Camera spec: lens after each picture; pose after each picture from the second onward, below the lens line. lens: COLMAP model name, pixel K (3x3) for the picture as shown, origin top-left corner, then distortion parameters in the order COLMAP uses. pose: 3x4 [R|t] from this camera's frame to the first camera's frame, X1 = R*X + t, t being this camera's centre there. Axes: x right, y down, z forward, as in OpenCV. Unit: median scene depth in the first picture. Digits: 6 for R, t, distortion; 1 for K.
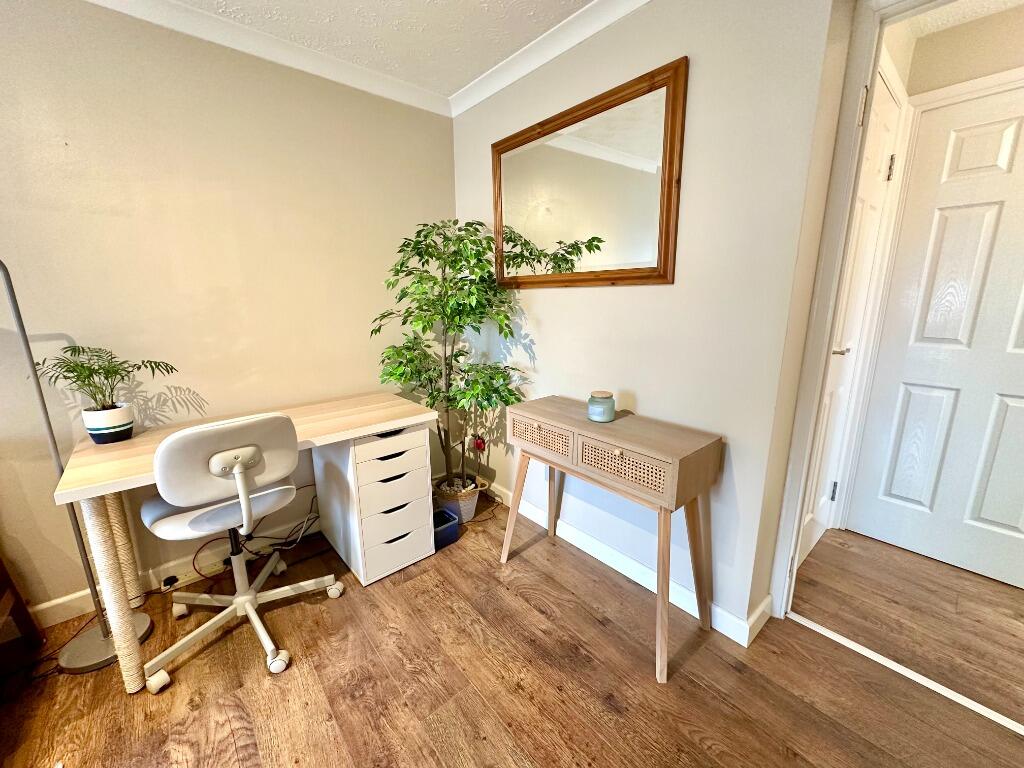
lens RADIAL K [[407.5, 0, 512.0], [0, 407.5, 384.0], [0, 0, 1]] dist [-0.003195, 0.000351]
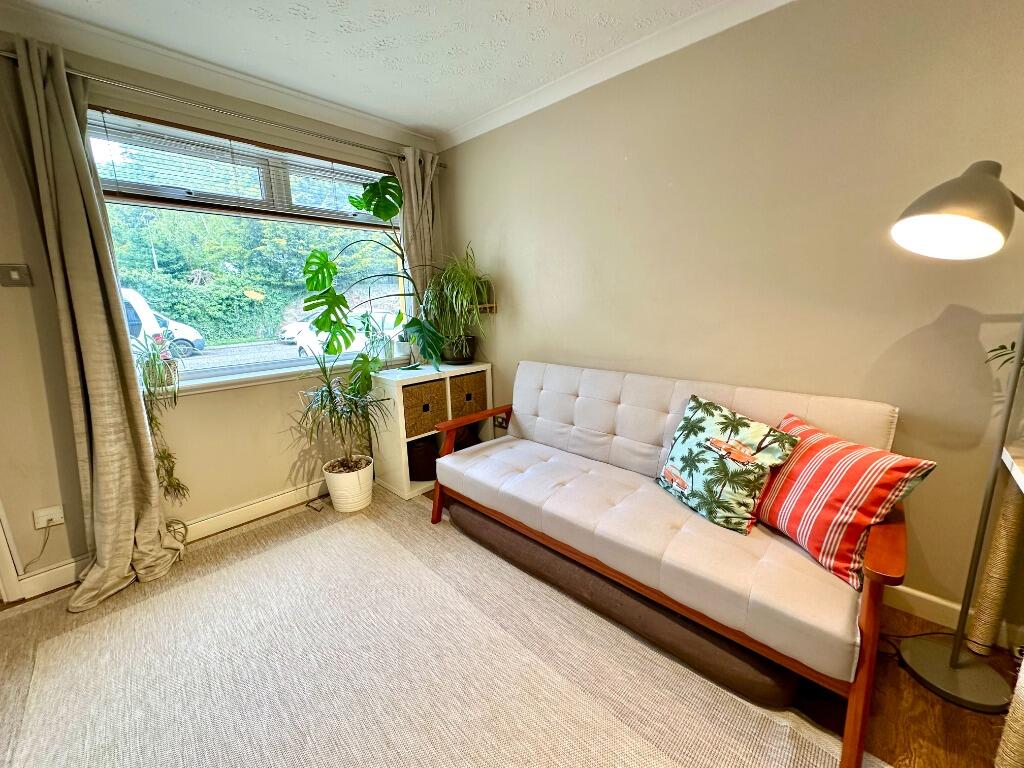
lens RADIAL K [[407.5, 0, 512.0], [0, 407.5, 384.0], [0, 0, 1]] dist [-0.003195, 0.000351]
pose [[0.101916, 0.206669, -0.973088, -0.332089], [-0.190450, 0.964142, 0.184822, 0.055511], [0.976392, 0.166488, 0.137622, -0.114753]]
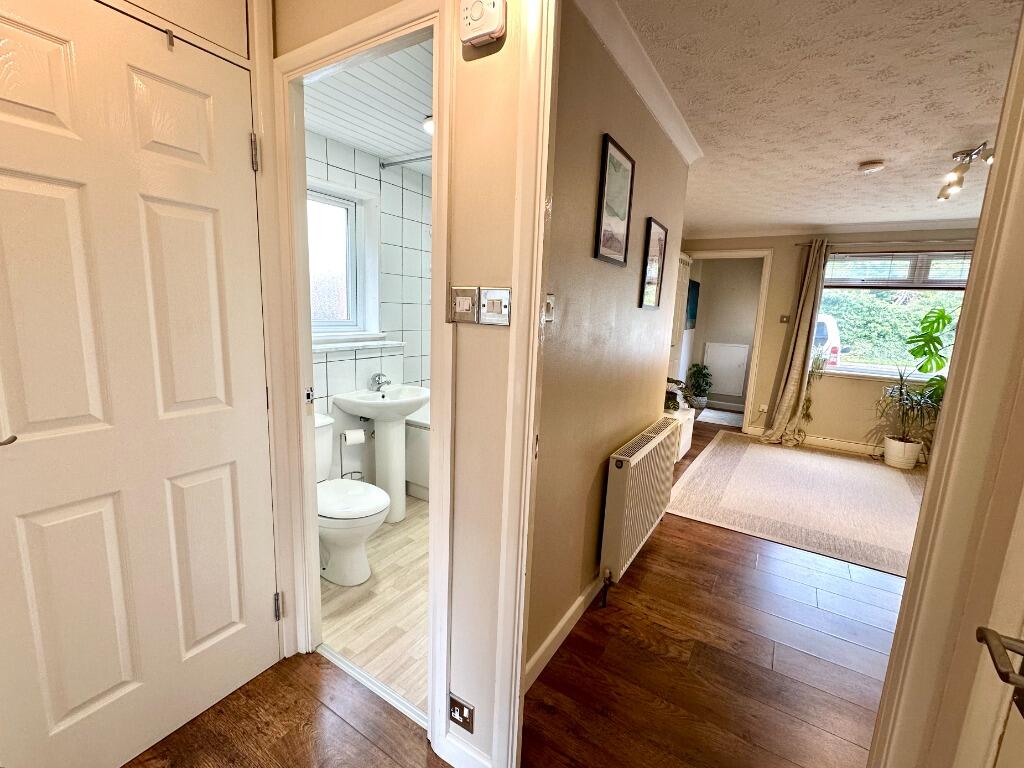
lens RADIAL K [[444.8, 0, 512.0], [0, 444.8, 384.0], [0, 0, 1]] dist [-0.000378, 0.000203]
pose [[-0.953901, 0.018632, -0.299541, 1.141894], [-0.098367, 0.923528, 0.370701, -0.303303], [0.283542, 0.383077, -0.879122, 1.040435]]
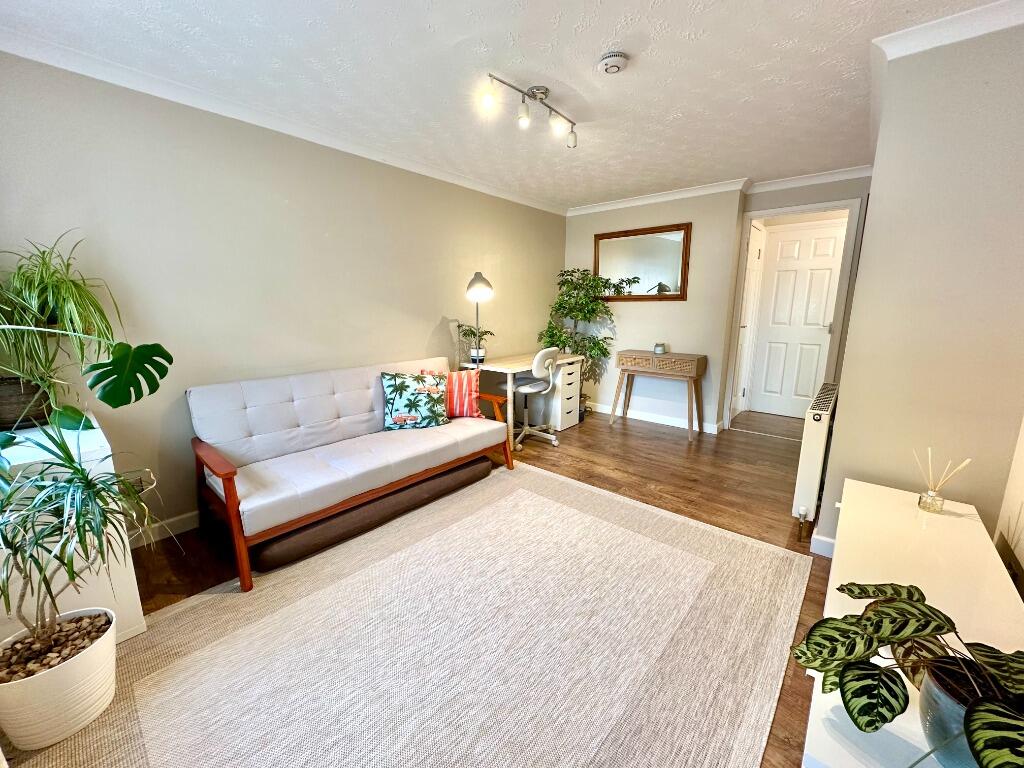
lens RADIAL K [[407.5, 0, 512.0], [0, 407.5, 384.0], [0, 0, 1]] dist [-0.003195, 0.000351]
pose [[0.987739, -0.025118, 0.154082, -1.027579], [0.028830, 0.999344, -0.021905, 0.289631], [-0.153431, 0.026079, 0.987815, -1.286126]]
